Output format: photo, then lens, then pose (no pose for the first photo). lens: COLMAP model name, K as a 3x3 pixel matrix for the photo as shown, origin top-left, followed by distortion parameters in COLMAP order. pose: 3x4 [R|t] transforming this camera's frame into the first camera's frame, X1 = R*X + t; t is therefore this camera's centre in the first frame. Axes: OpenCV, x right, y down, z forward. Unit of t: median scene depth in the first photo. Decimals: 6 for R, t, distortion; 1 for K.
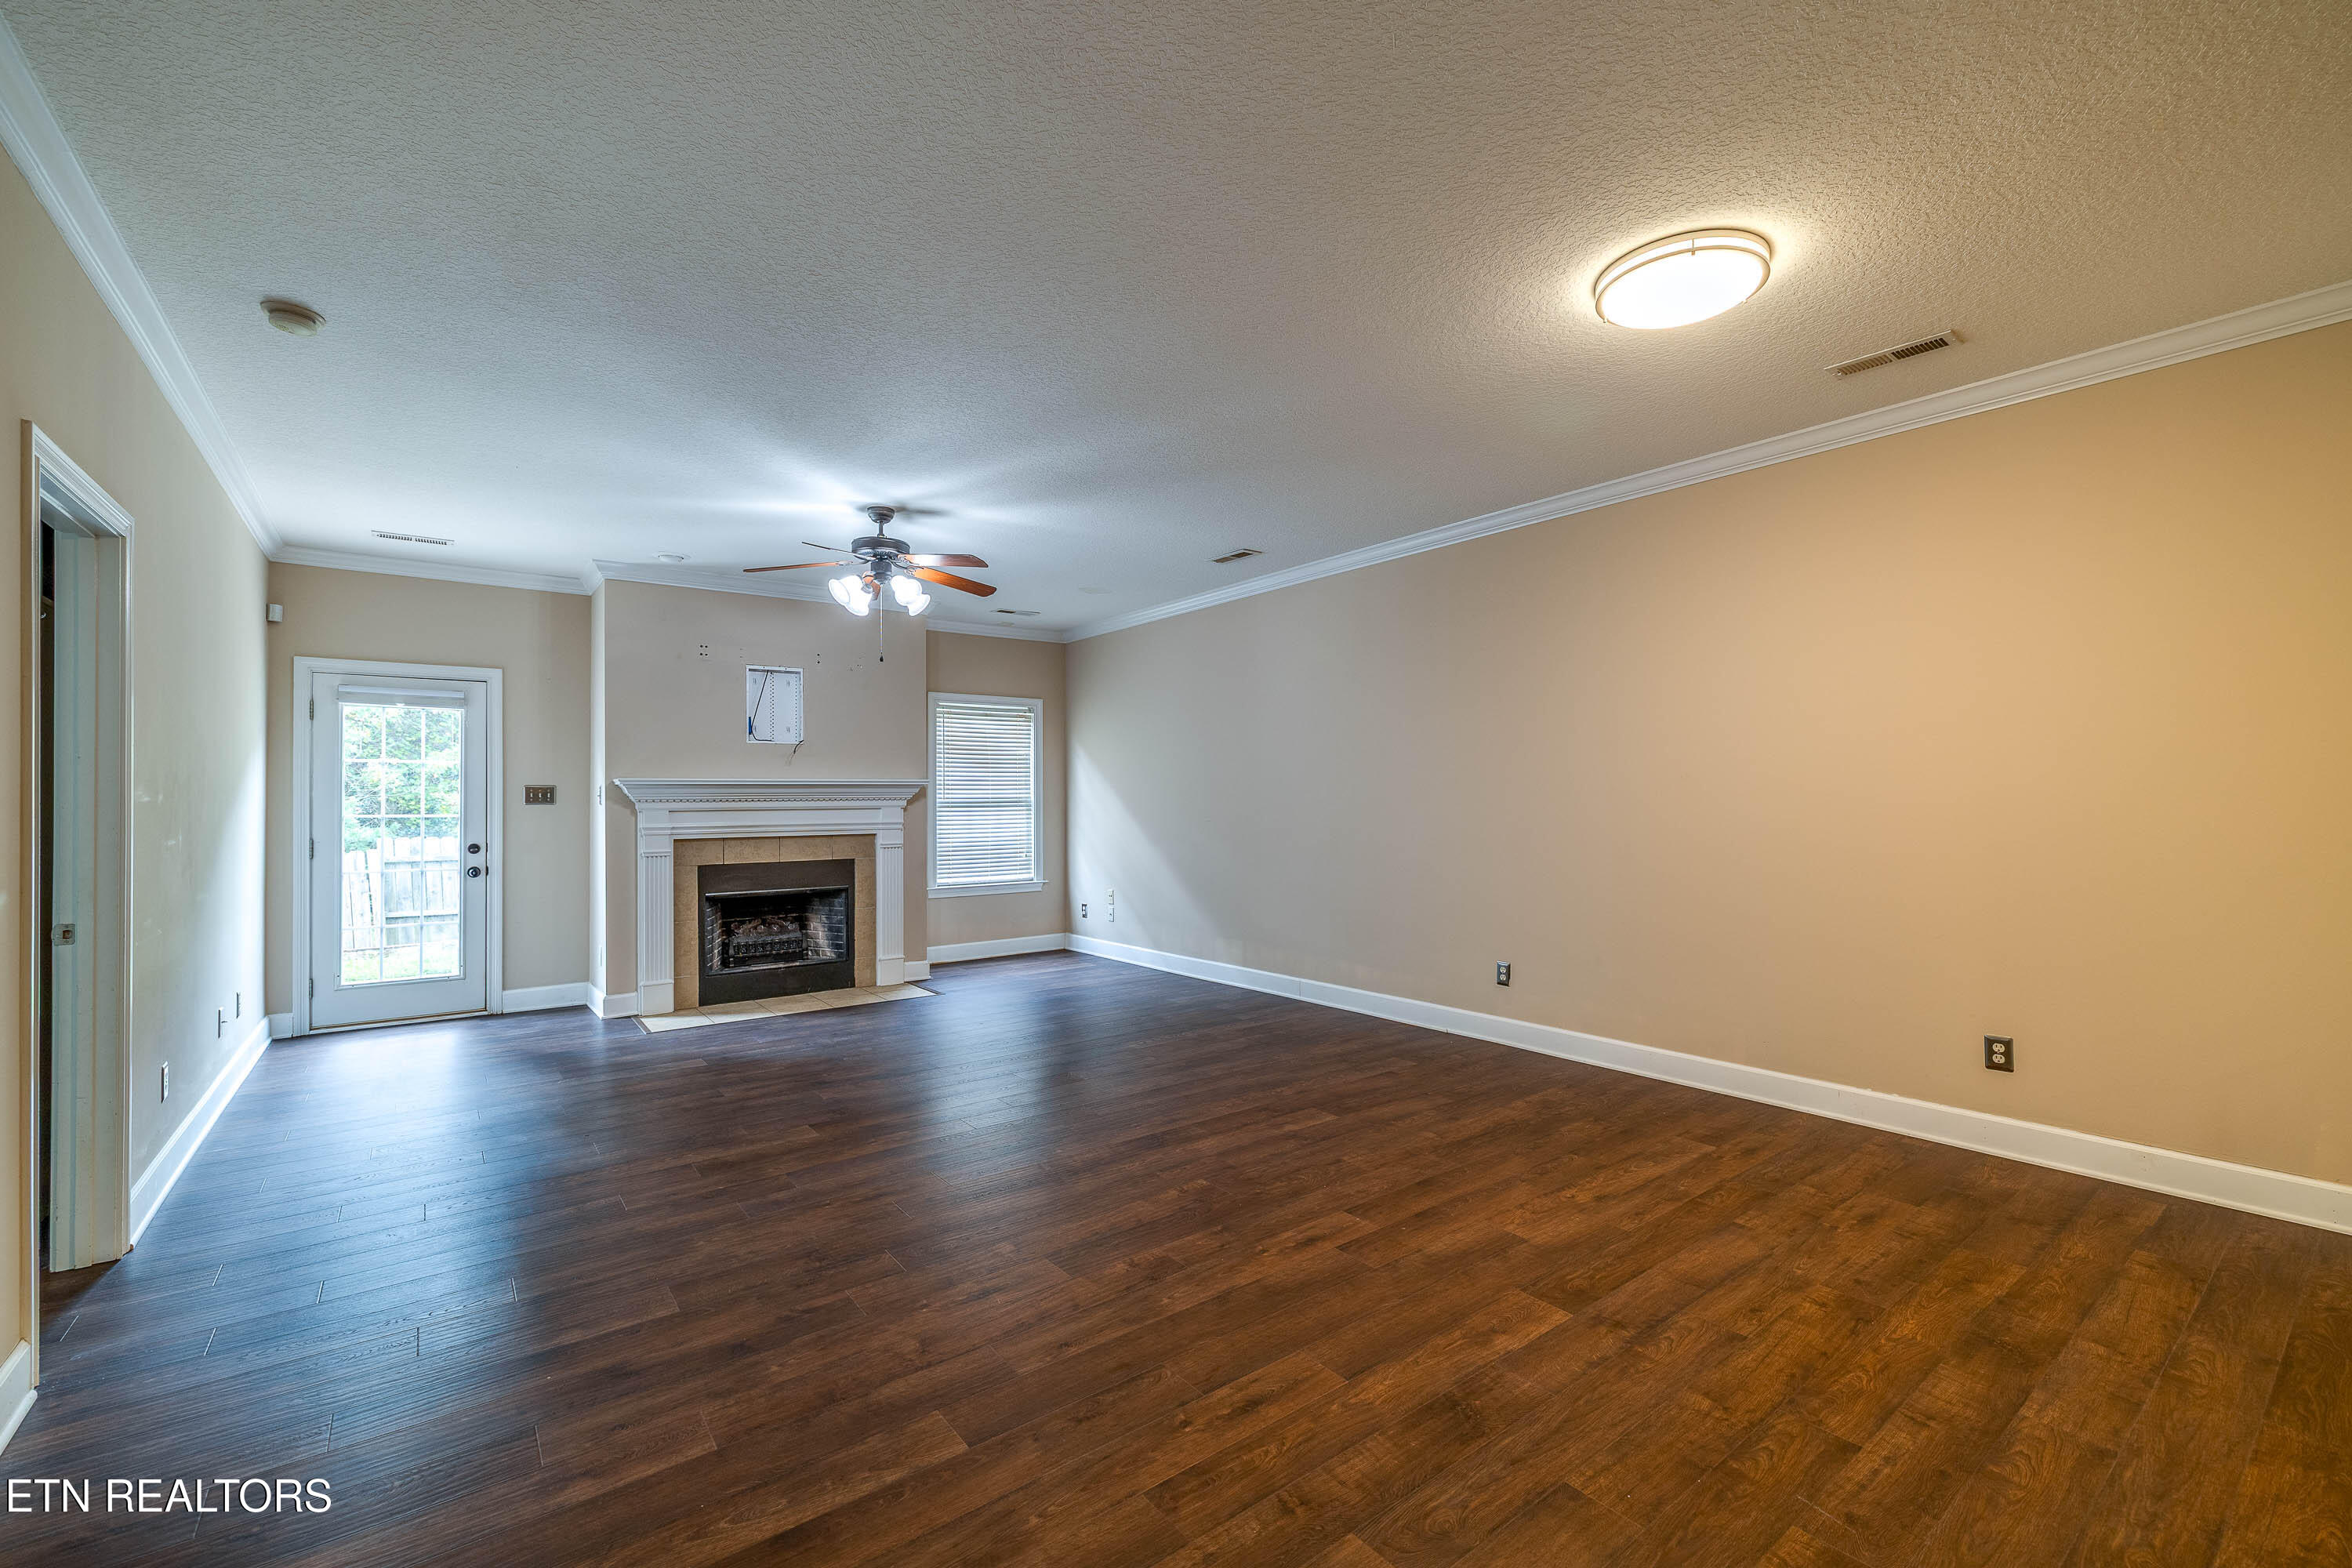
lens RADIAL K [[983.4, 0, 1174.0], [0, 983.4, 787.6], [0, 0, 1]] dist [-0.000260, 0.000333]
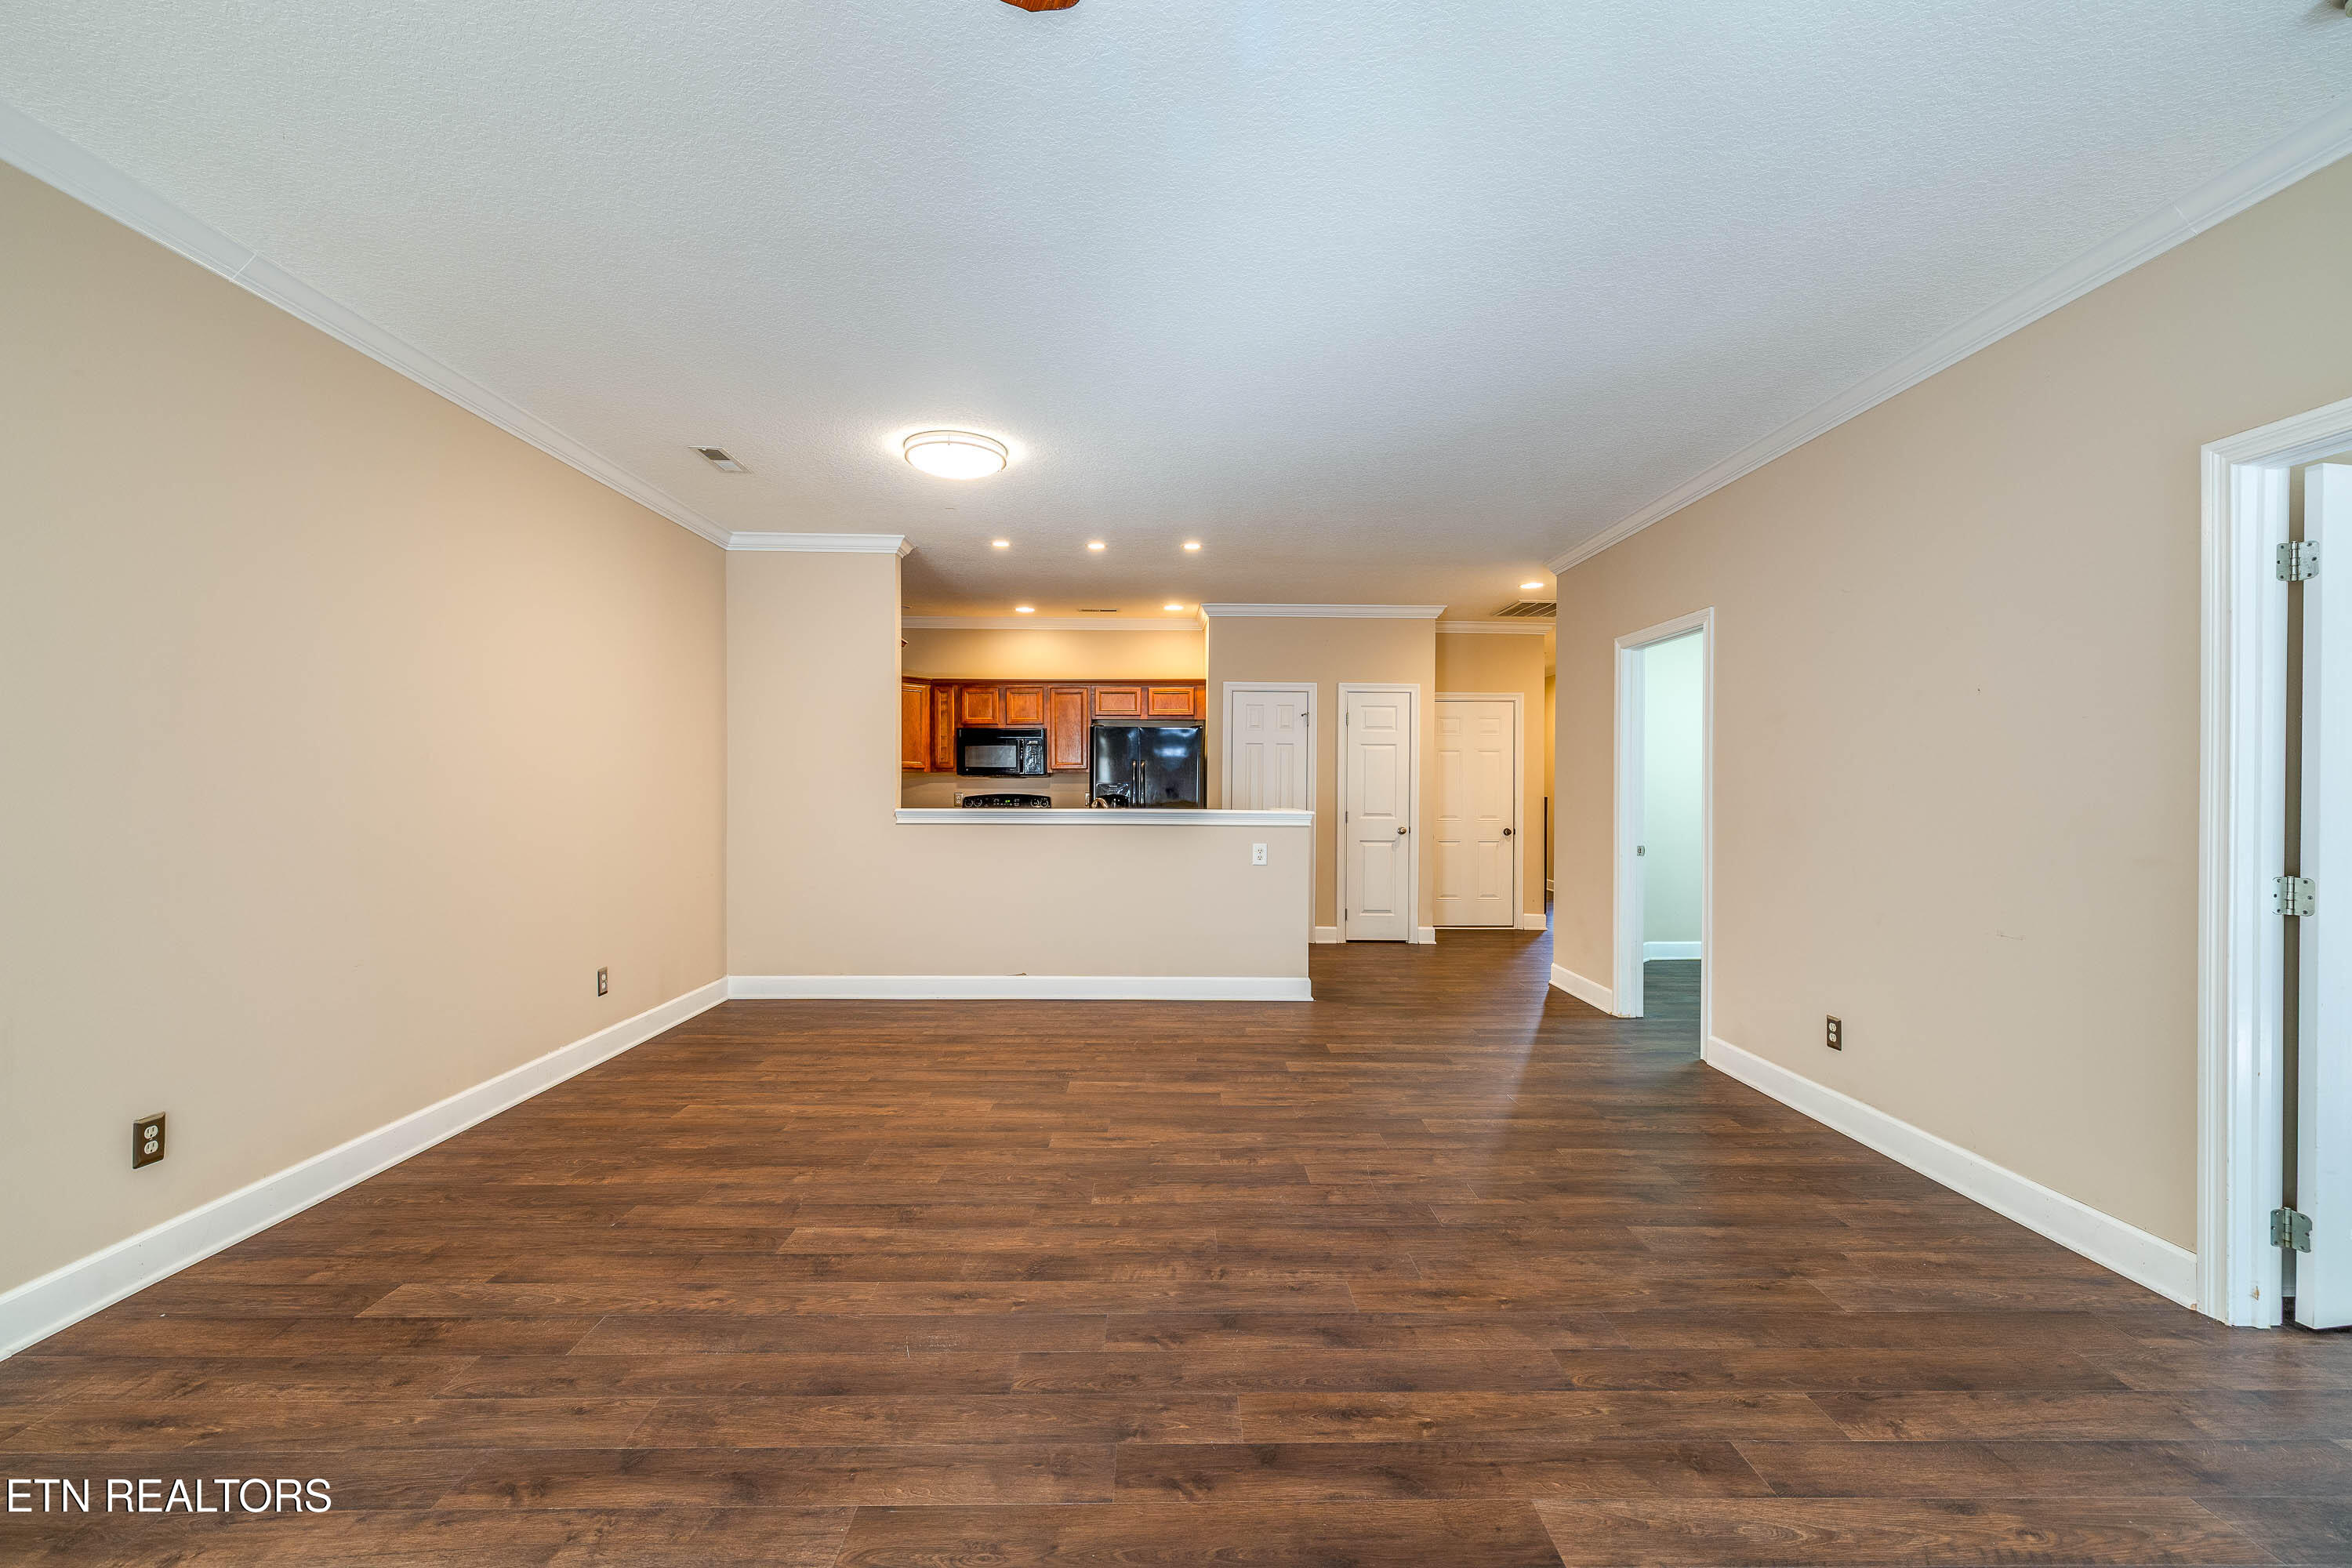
lens RADIAL K [[983.4, 0, 1174.0], [0, 983.4, 787.6], [0, 0, 1]] dist [-0.000260, 0.000333]
pose [[-0.805248, 0.001585, 0.592936, -0.582412], [-0.005514, 0.999933, -0.010161, 0.023943], [-0.592912, -0.011451, -0.805186, 1.722666]]
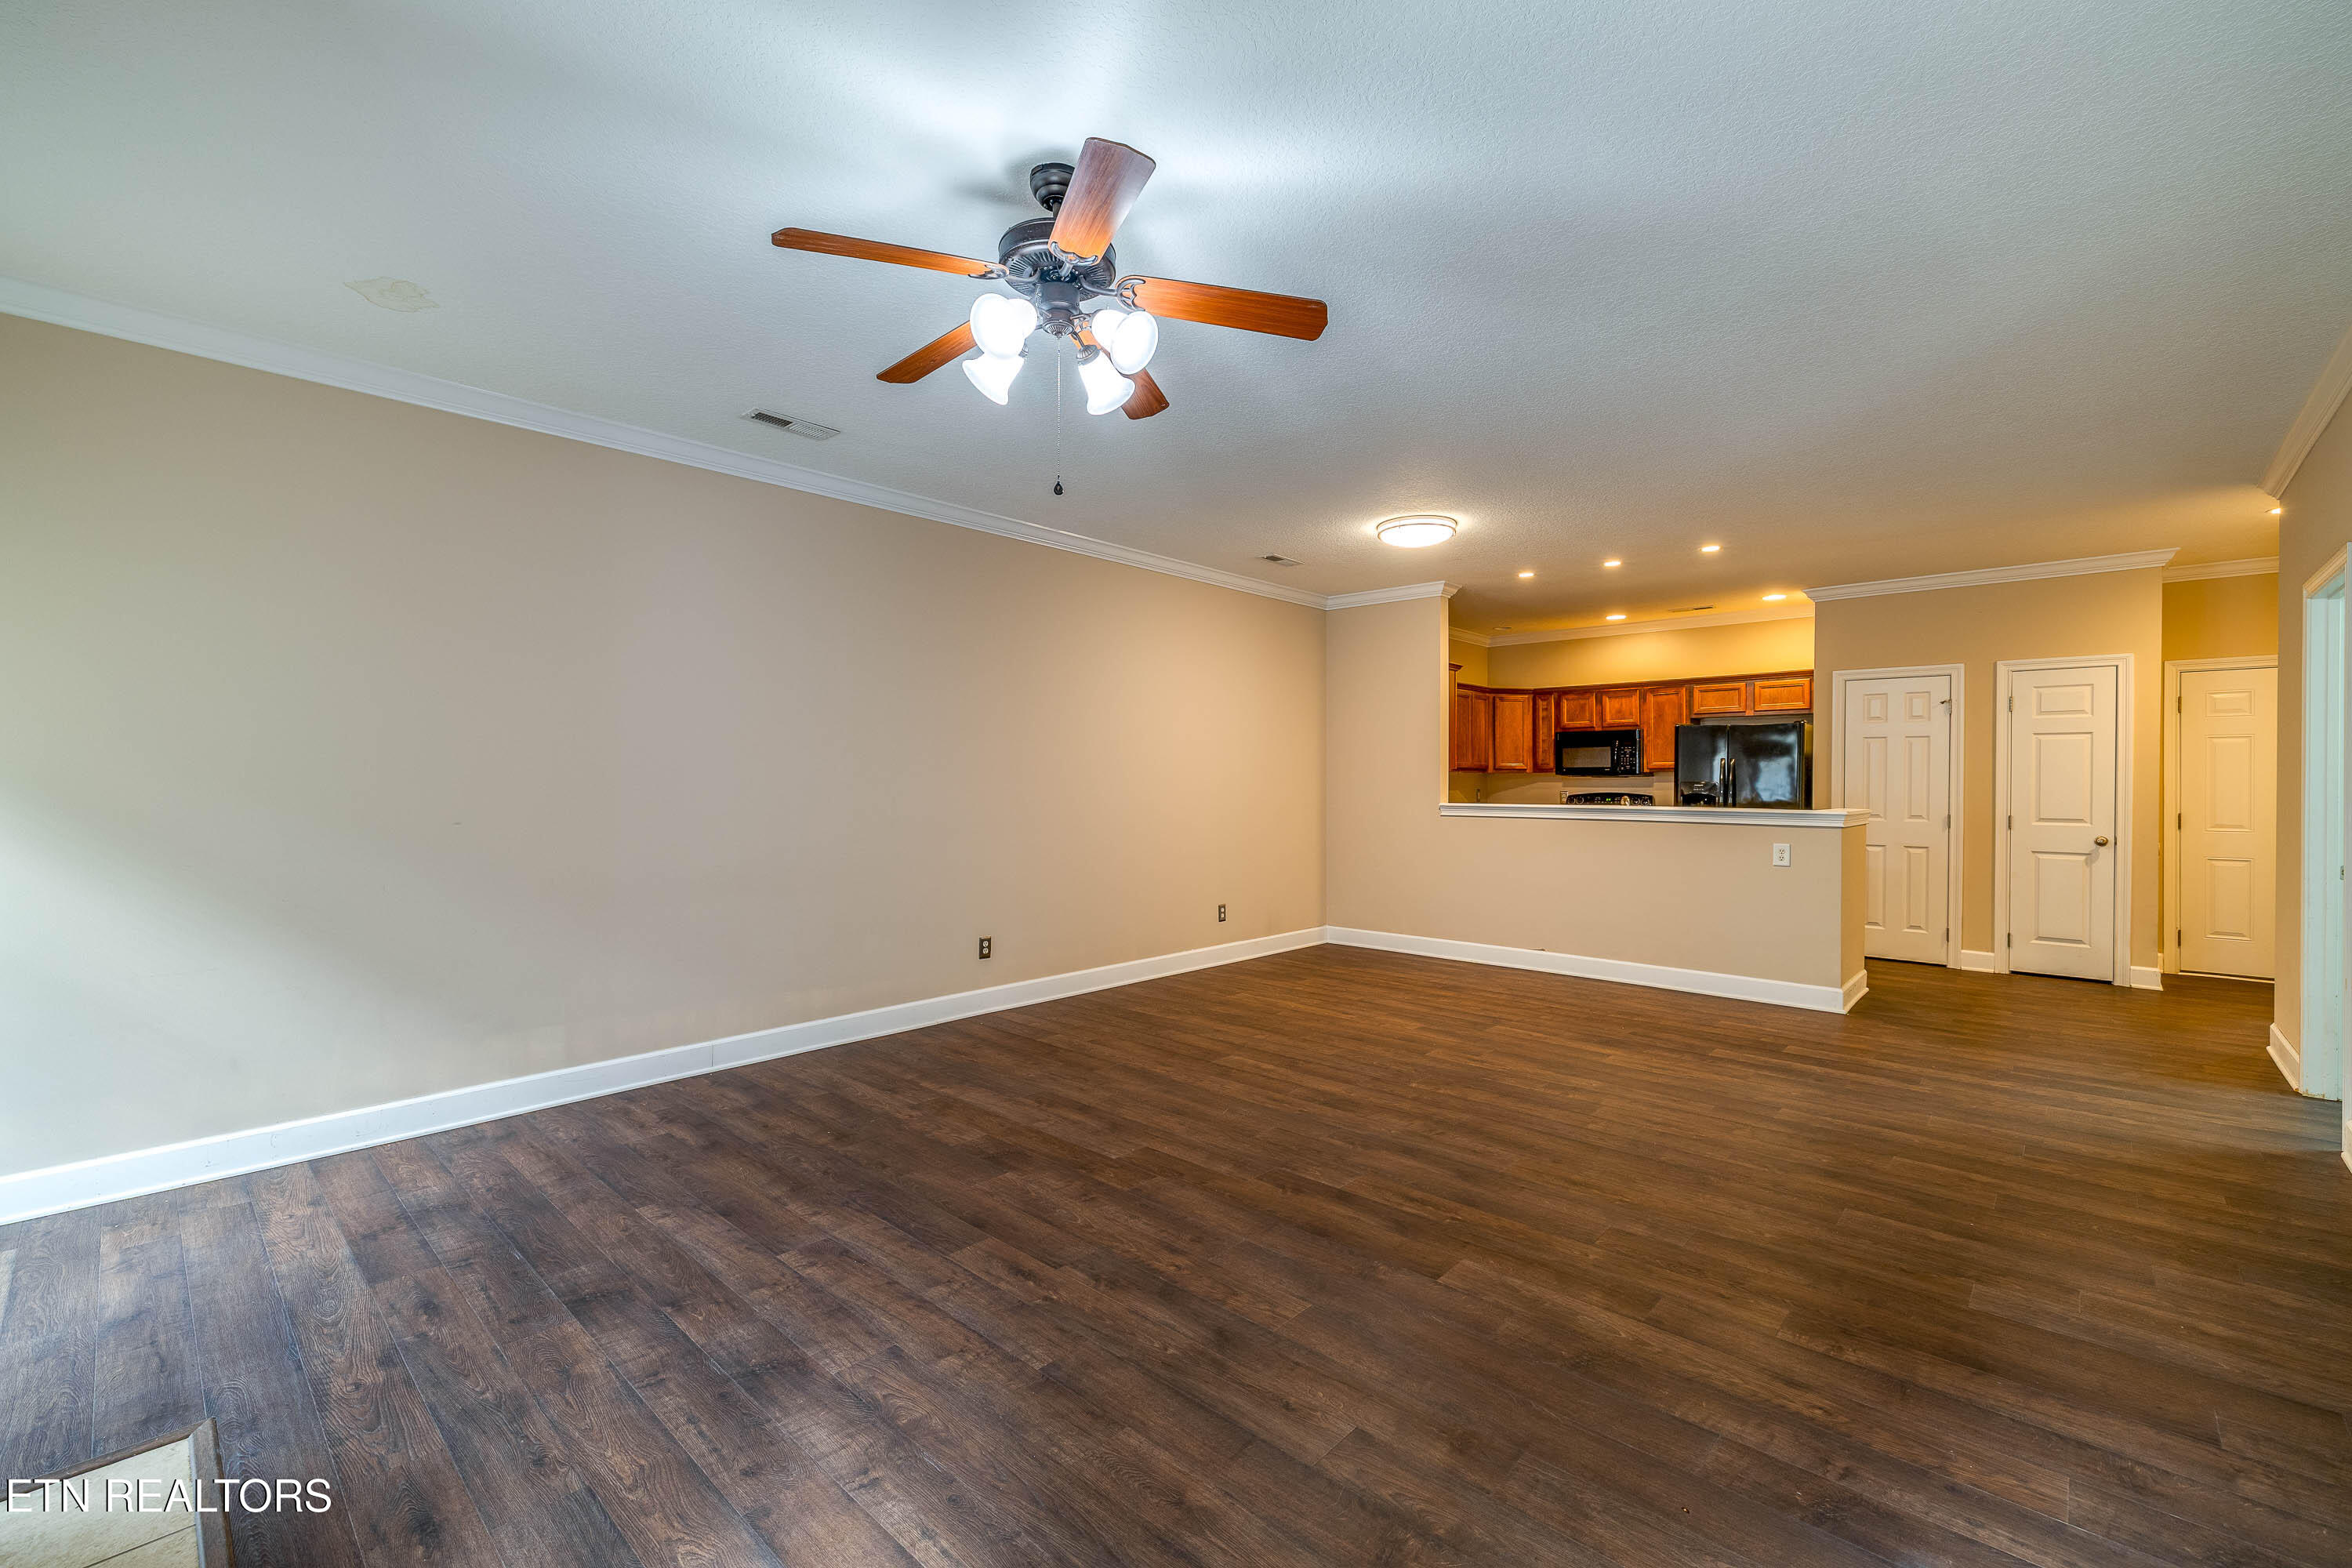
lens RADIAL K [[983.4, 0, 1174.0], [0, 983.4, 787.6], [0, 0, 1]] dist [-0.000260, 0.000333]
pose [[-0.169541, -0.000038, 0.985523, -1.184782], [-0.012319, 0.999922, -0.002081, 0.023959], [-0.985446, -0.012494, -0.169528, 1.544197]]
